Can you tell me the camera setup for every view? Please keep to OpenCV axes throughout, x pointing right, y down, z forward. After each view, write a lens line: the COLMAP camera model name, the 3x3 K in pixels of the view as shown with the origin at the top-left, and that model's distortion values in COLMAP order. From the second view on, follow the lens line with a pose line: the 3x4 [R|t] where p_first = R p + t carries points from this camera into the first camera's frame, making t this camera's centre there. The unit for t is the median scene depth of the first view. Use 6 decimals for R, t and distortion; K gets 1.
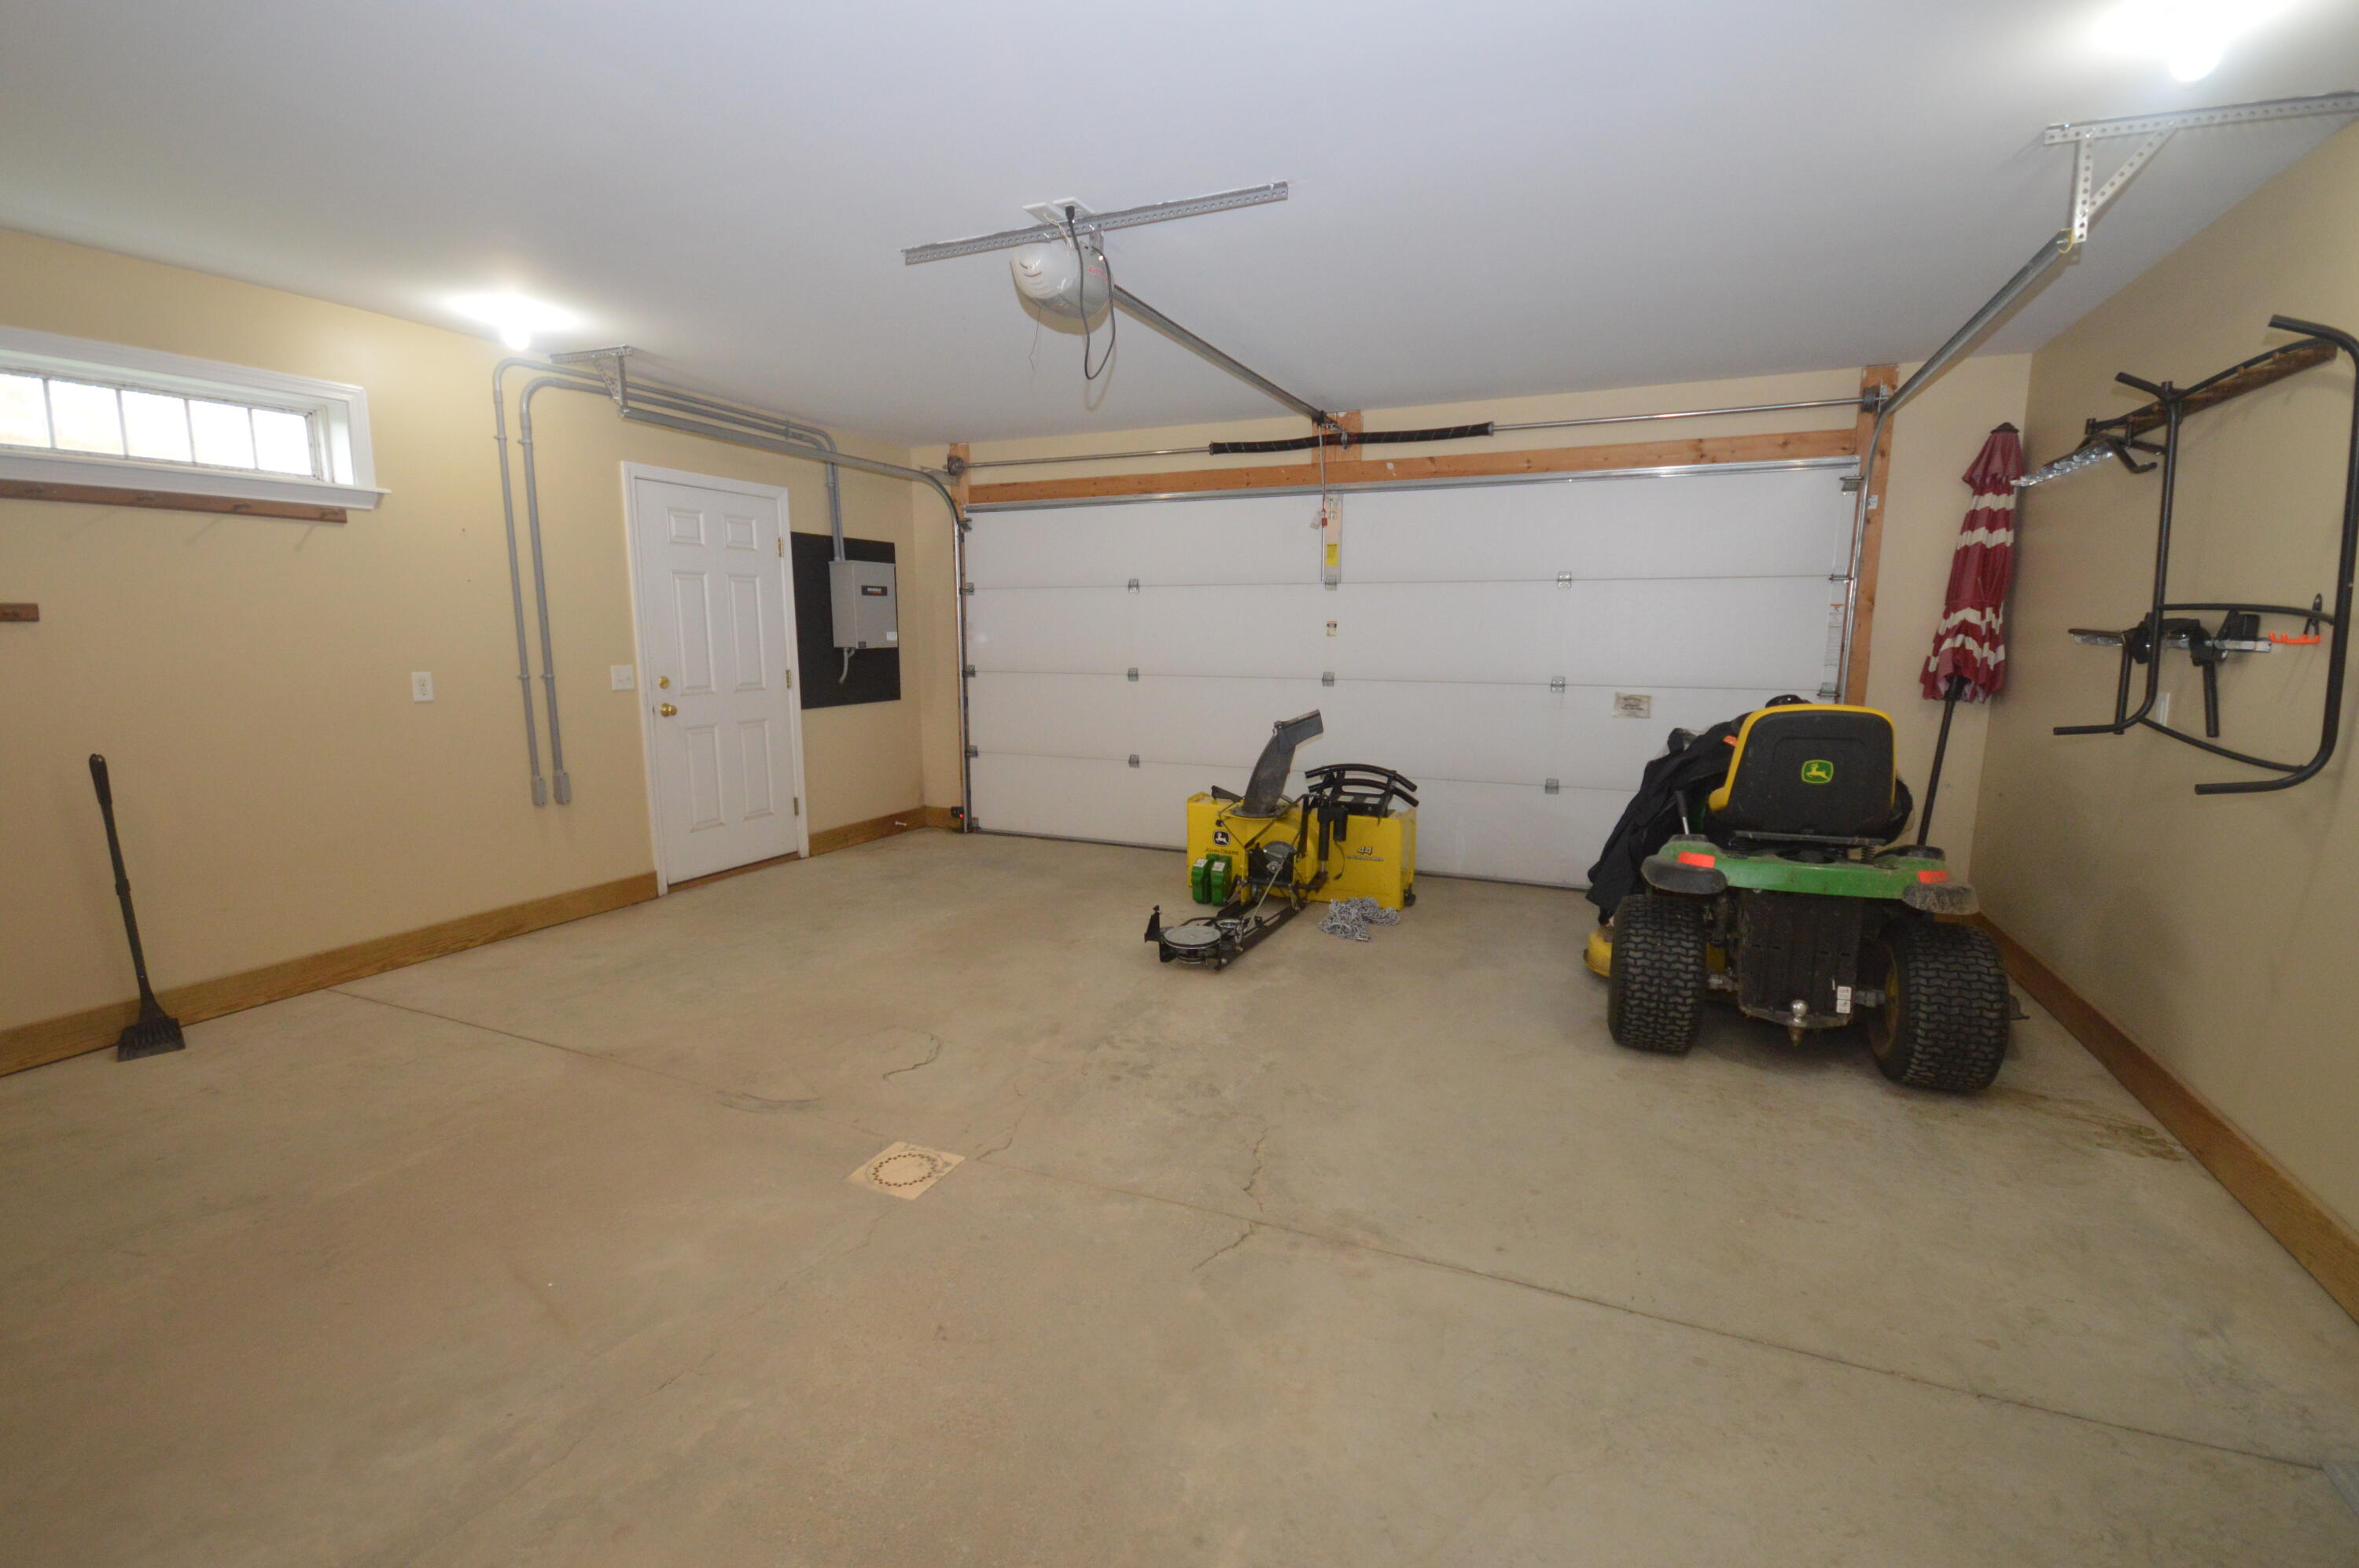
lens RADIAL K [[1053.0, 0, 1172.3], [0, 1053.0, 789.5], [0, 0, 1]] dist [0.000488, -0.005145]
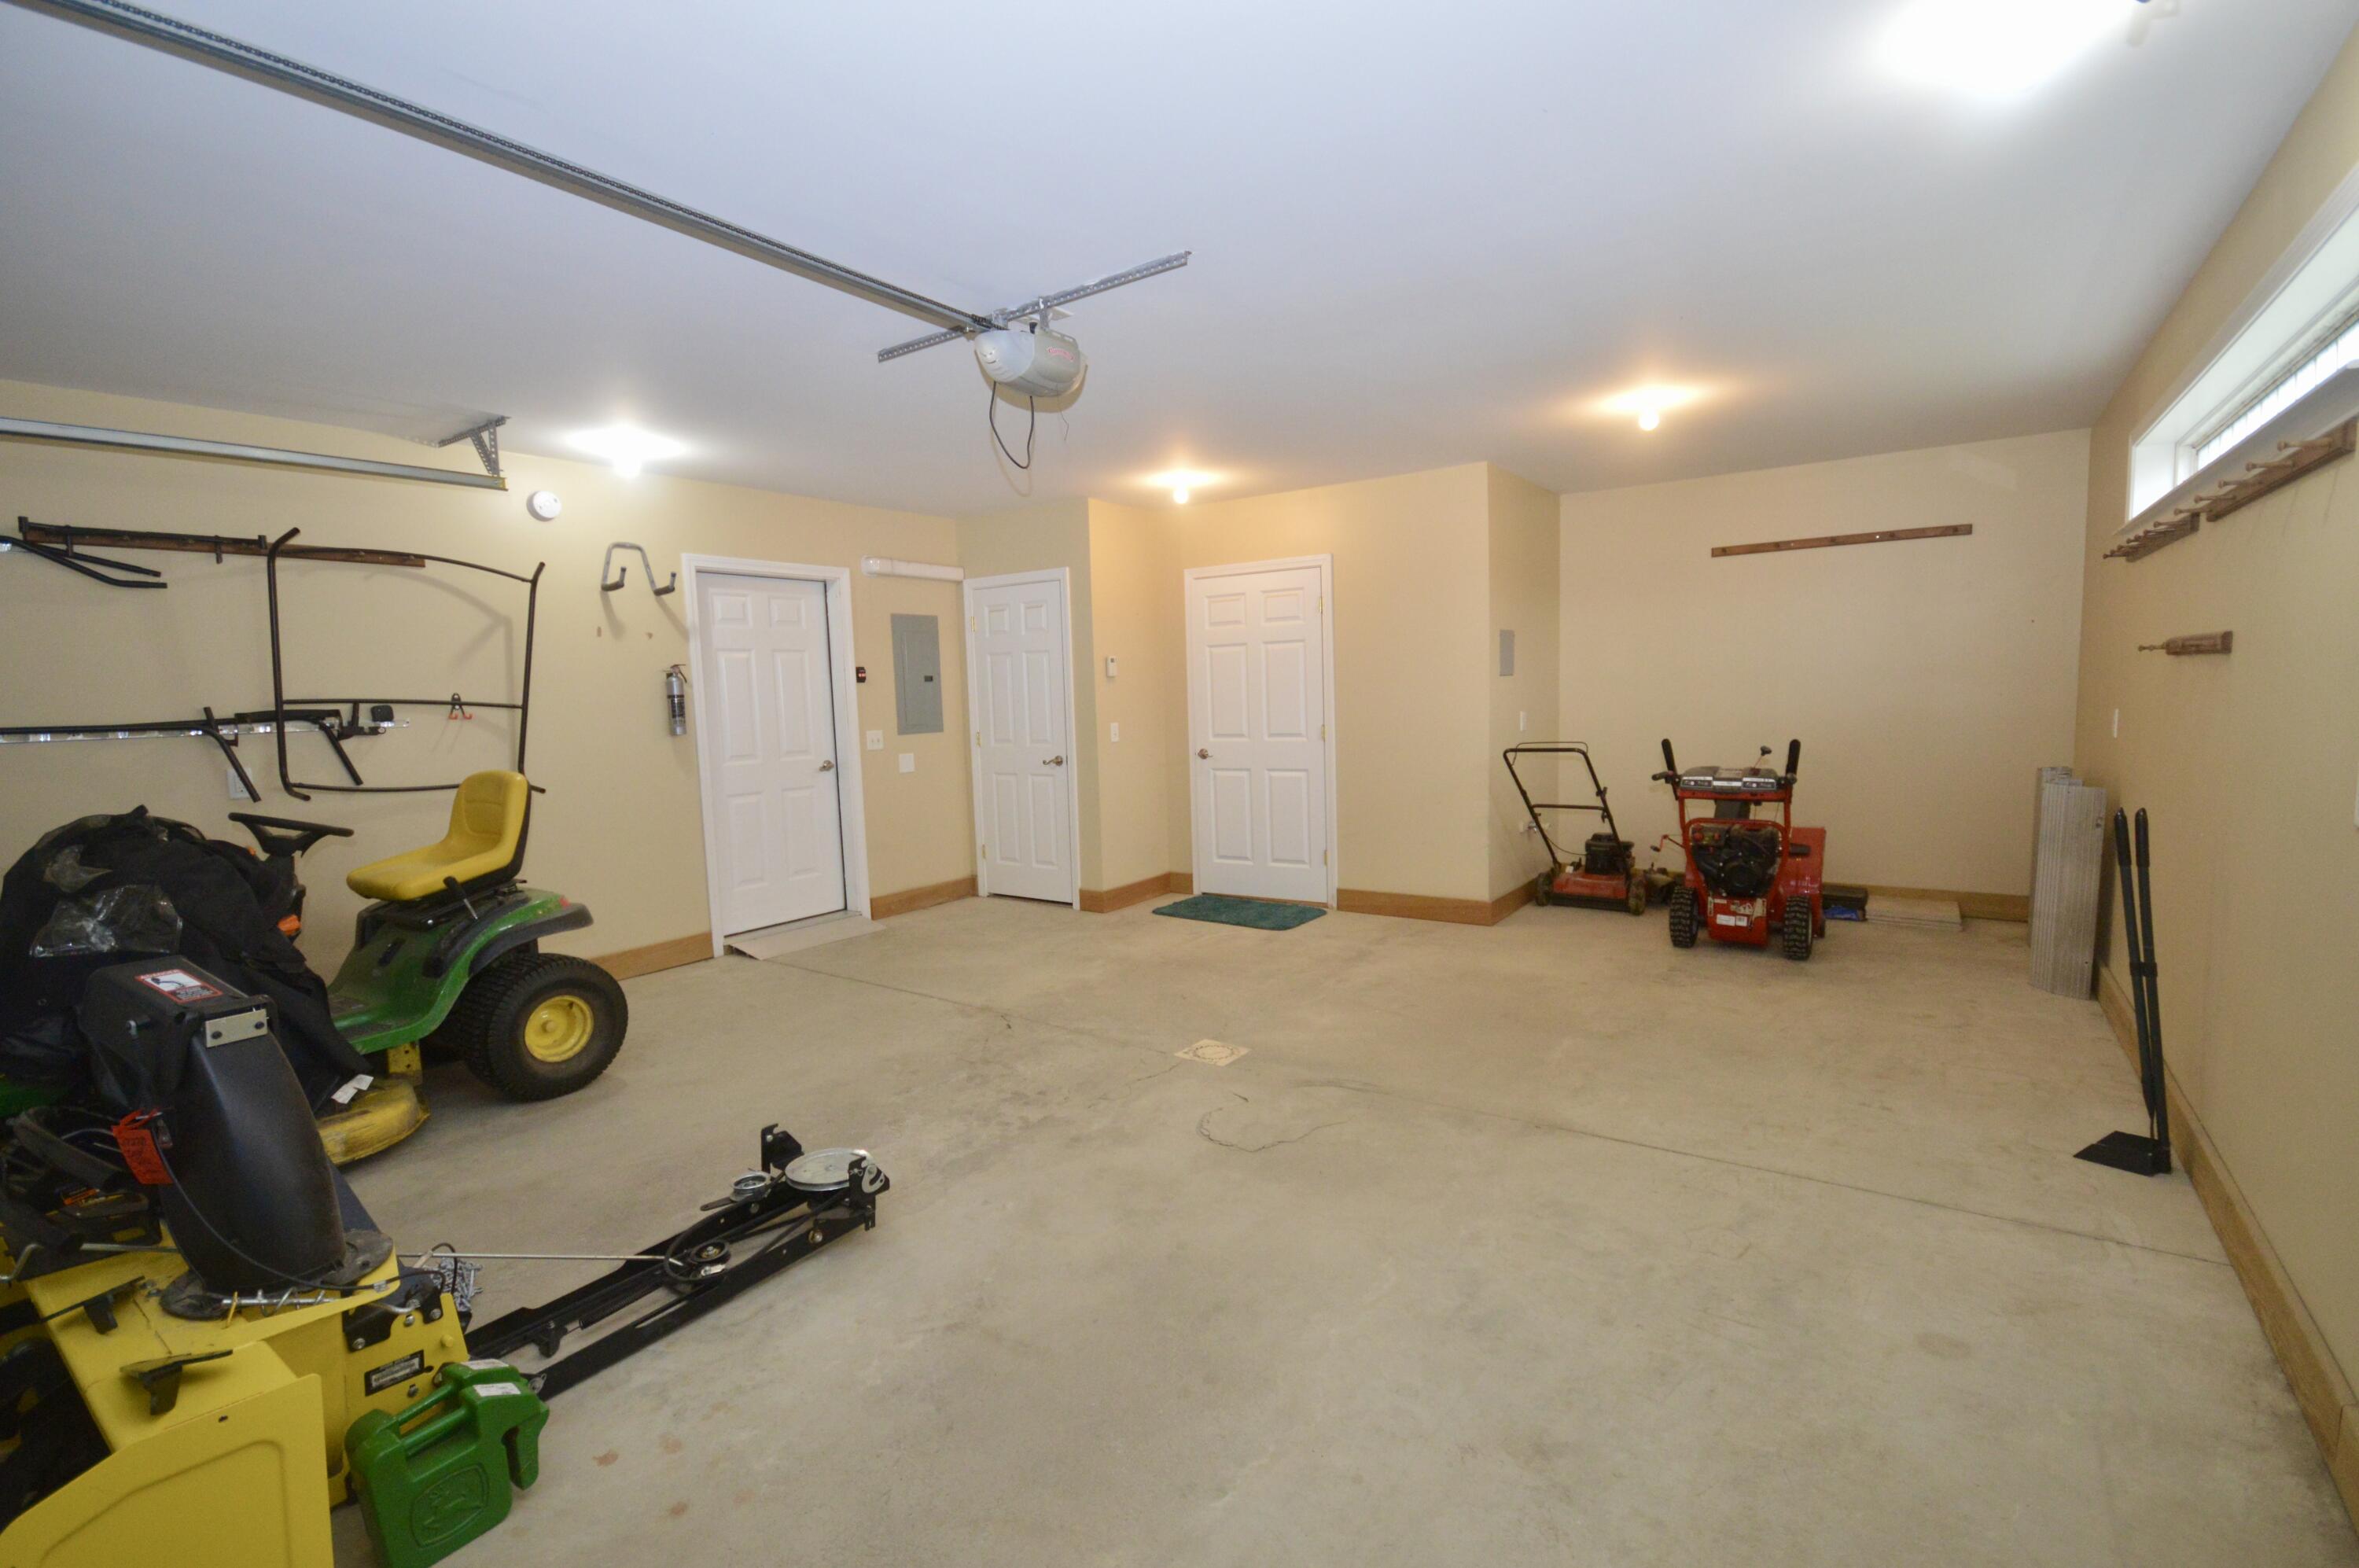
lens RADIAL K [[1053.0, 0, 1177.5], [0, 1053.0, 780.2], [0, 0, 1]] dist [0.000488, -0.005145]
pose [[-0.982039, 0.012590, 0.188259, -0.439121], [0.057269, 0.970590, 0.233830, -0.324608], [-0.179778, 0.240411, -0.953877, 2.096169]]
